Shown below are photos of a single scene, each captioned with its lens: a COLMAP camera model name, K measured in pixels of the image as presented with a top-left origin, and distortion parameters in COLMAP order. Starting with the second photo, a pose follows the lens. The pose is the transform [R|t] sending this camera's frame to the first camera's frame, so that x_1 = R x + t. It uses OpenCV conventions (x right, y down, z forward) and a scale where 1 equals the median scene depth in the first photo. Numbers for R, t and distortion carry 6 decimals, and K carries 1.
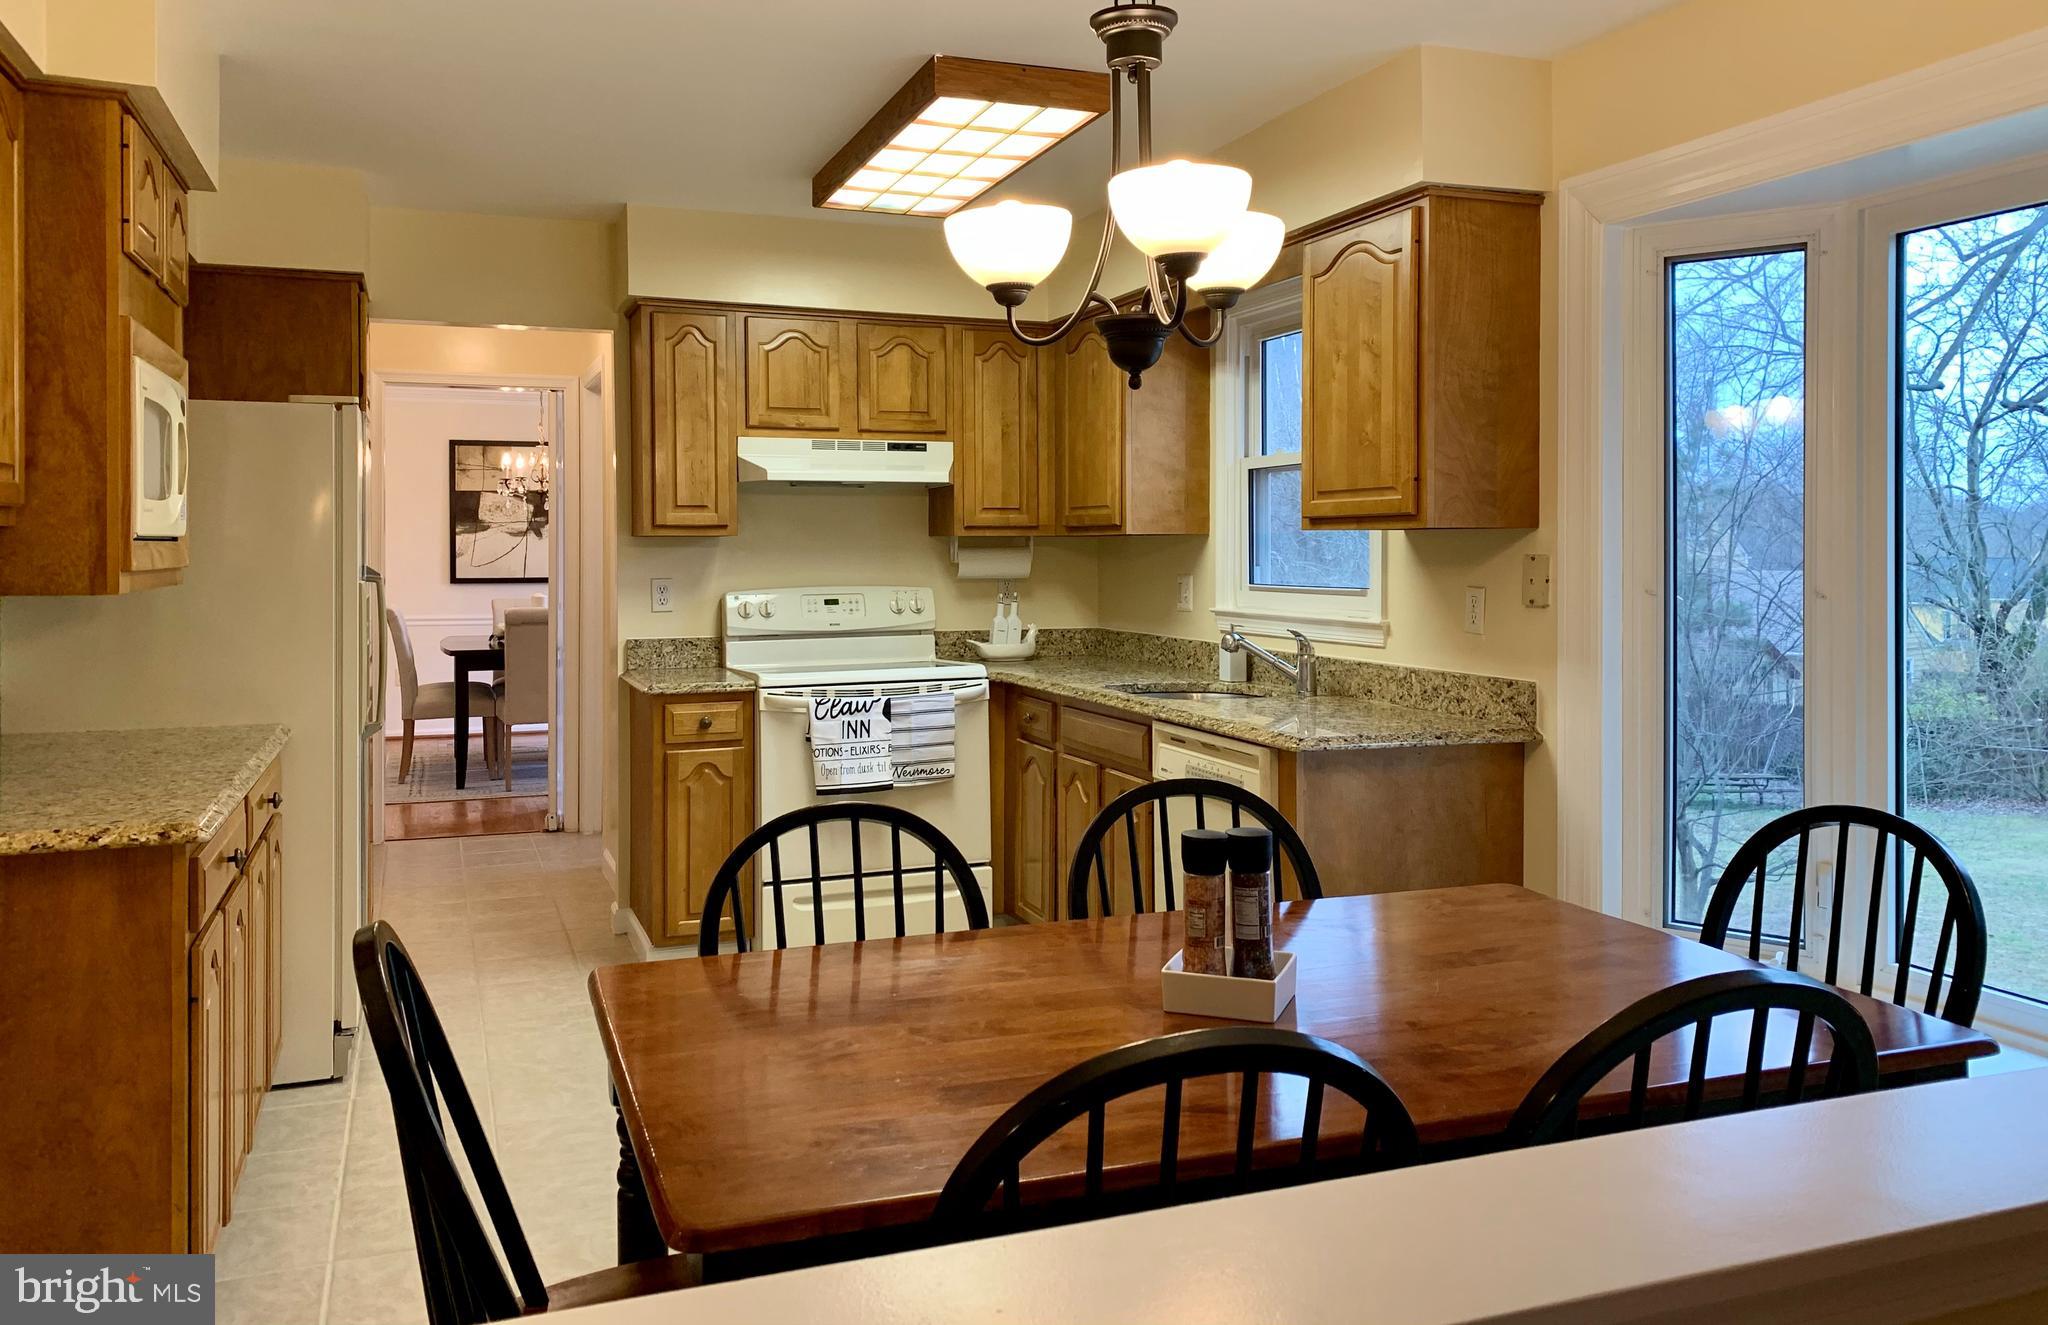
lens RADIAL K [[1535.8, 0, 1023.2], [0, 1535.8, 555.0], [0, 0, 1]] dist [0.119287, -0.242044]
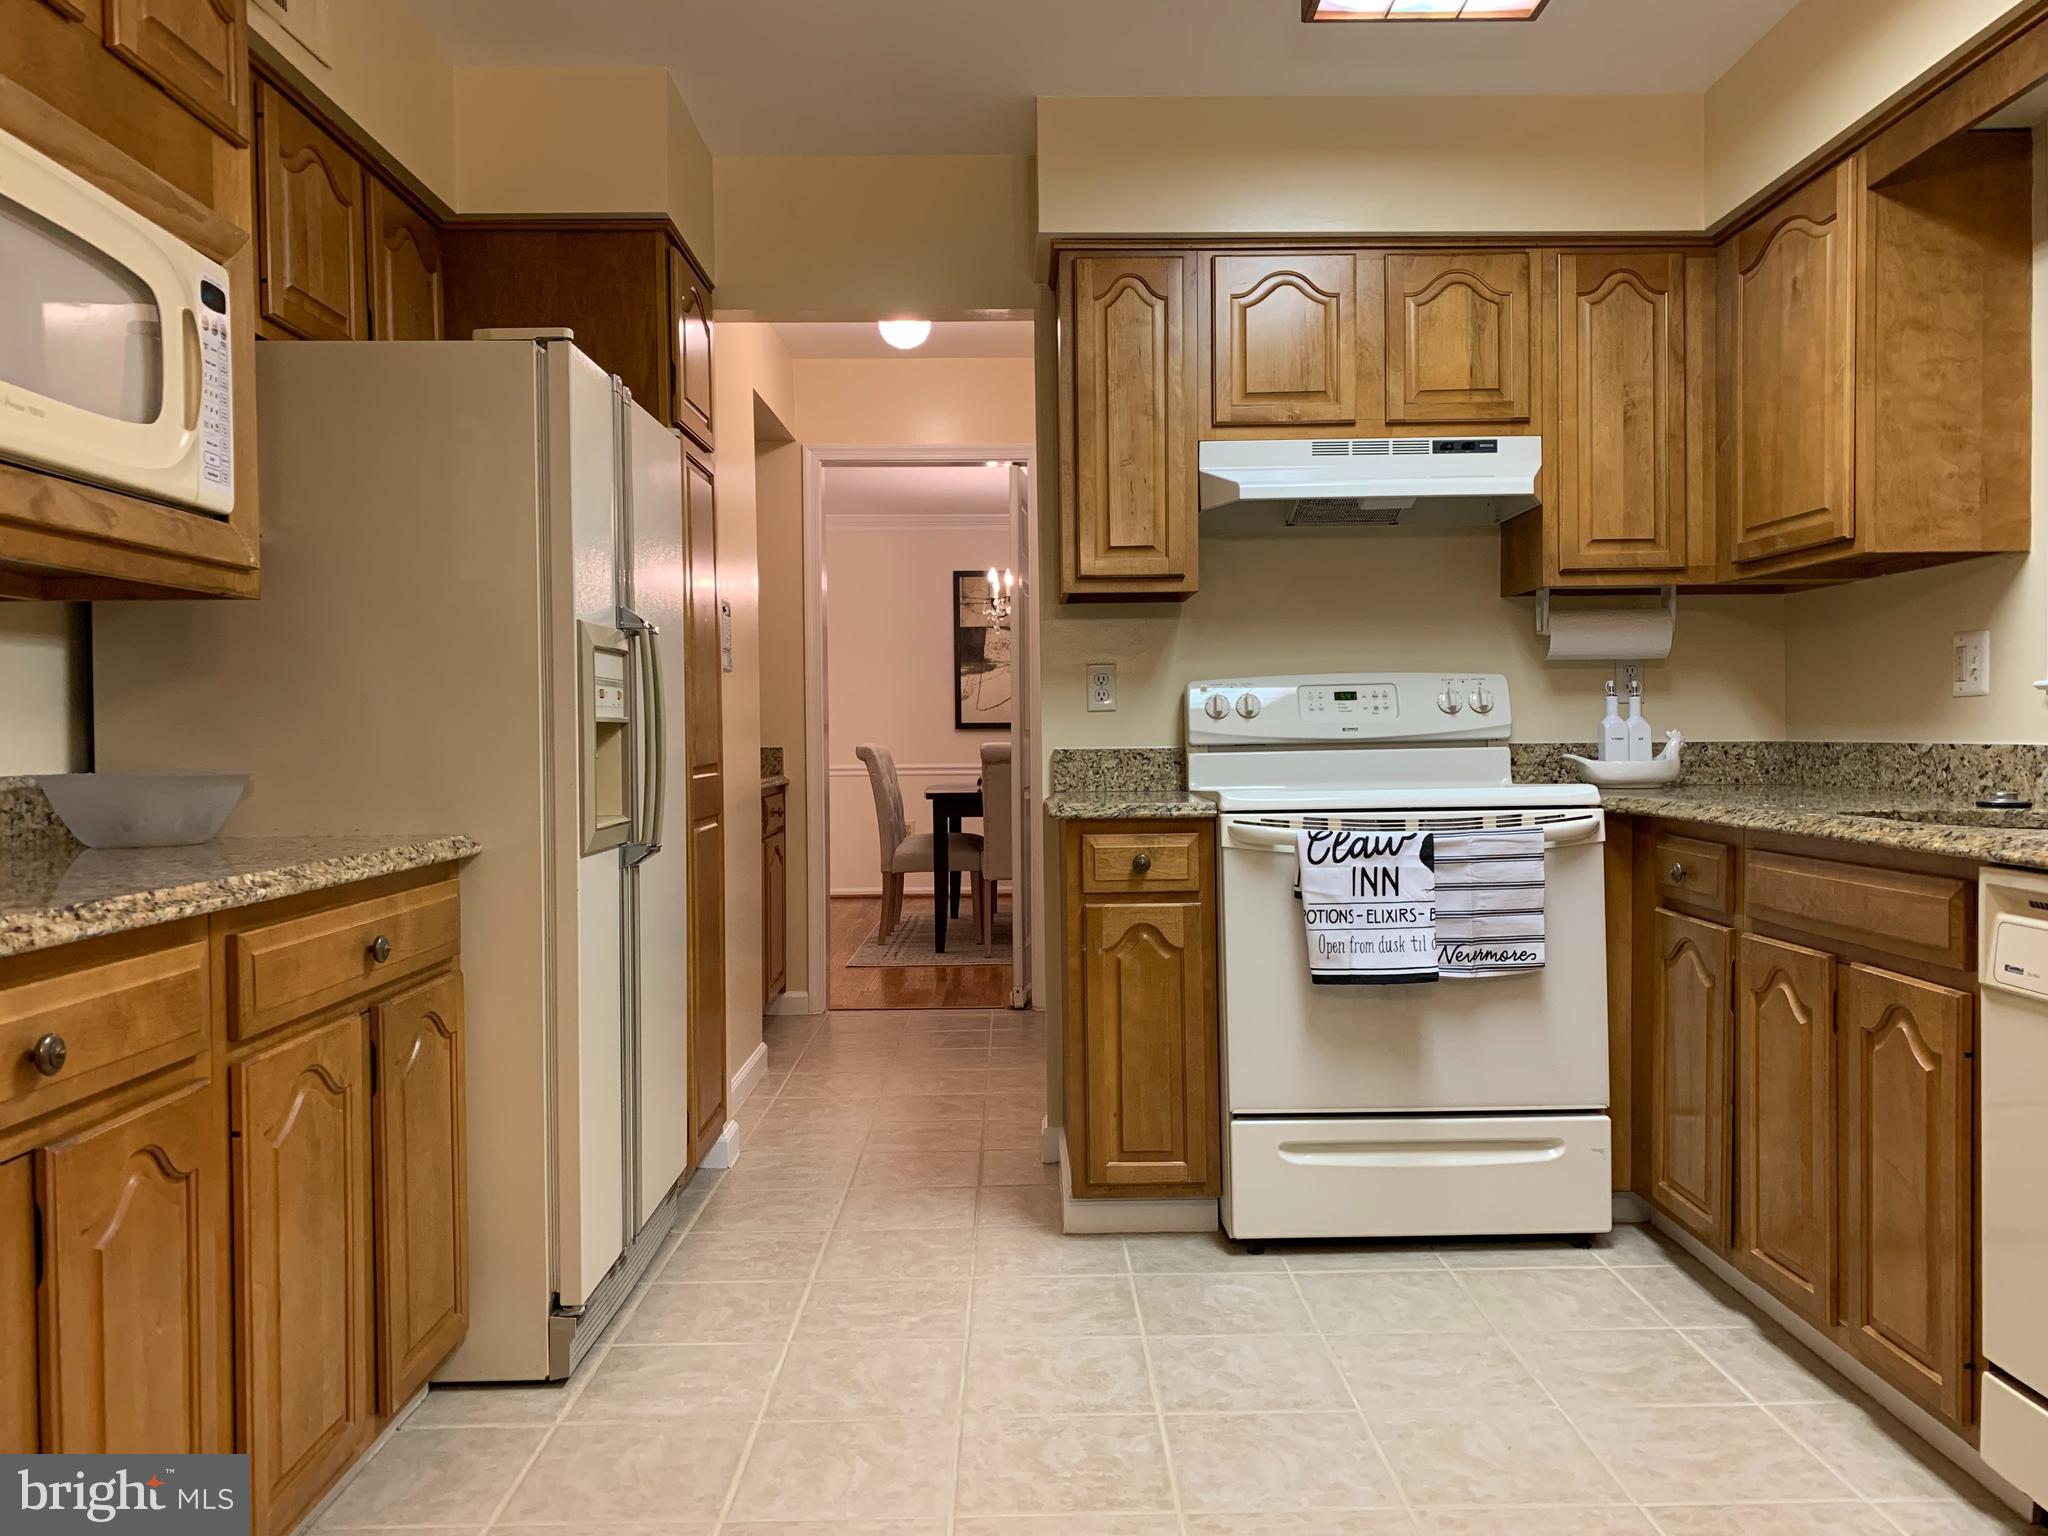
lens RADIAL K [[1550.7, 0, 1034.2], [0, 1550.7, 767.2], [0, 0, 1]] dist [0.105454, -0.195794]
pose [[0.937420, -0.000382, -0.348200, -0.017678], [0.007284, 0.999802, 0.018512, 0.051410], [0.348124, -0.019890, 0.937238, 0.344090]]
